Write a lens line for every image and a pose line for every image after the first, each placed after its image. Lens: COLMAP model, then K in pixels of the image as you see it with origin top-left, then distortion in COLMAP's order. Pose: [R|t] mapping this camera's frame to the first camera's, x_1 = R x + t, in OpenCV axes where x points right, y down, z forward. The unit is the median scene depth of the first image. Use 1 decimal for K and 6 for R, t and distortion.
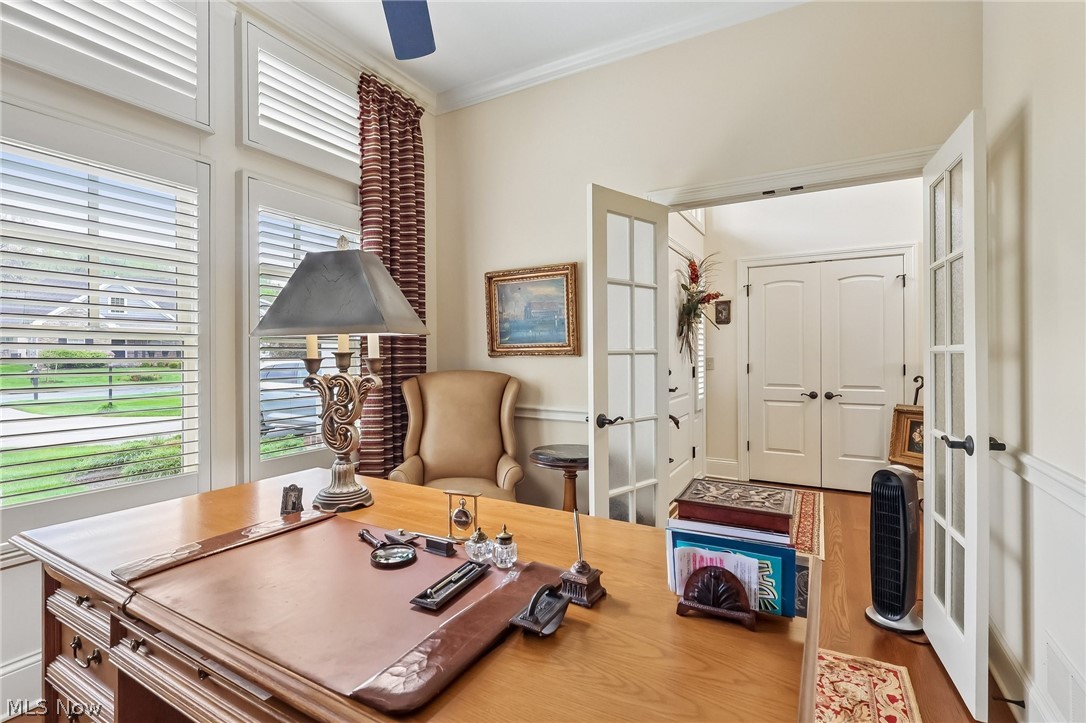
lens RADIAL K [[507.1, 0, 539.7], [0, 507.1, 360.3], [0, 0, 1]] dist [-0.000443, -0.001193]
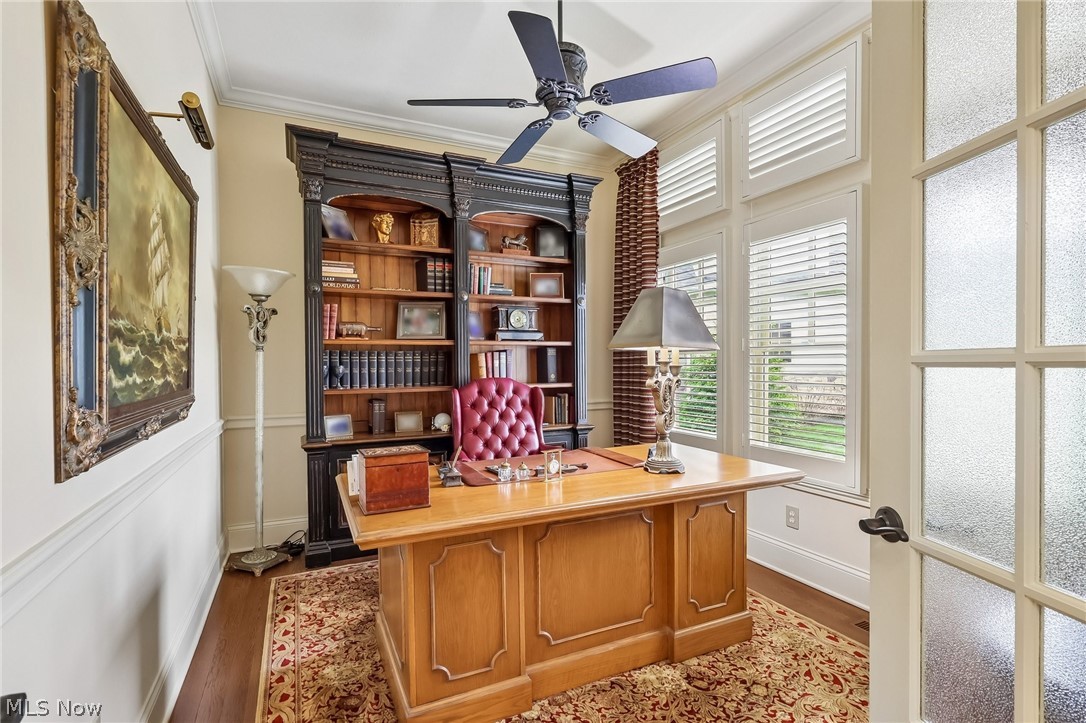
lens RADIAL K [[507.1, 0, 541.3], [0, 507.1, 365.1], [0, 0, 1]] dist [-0.000443, -0.001193]
pose [[-0.571519, 0.005373, -0.820571, 0.887327], [0.003027, 0.999986, 0.004439, -0.012253], [0.820583, 0.000053, -0.571527, 1.467989]]
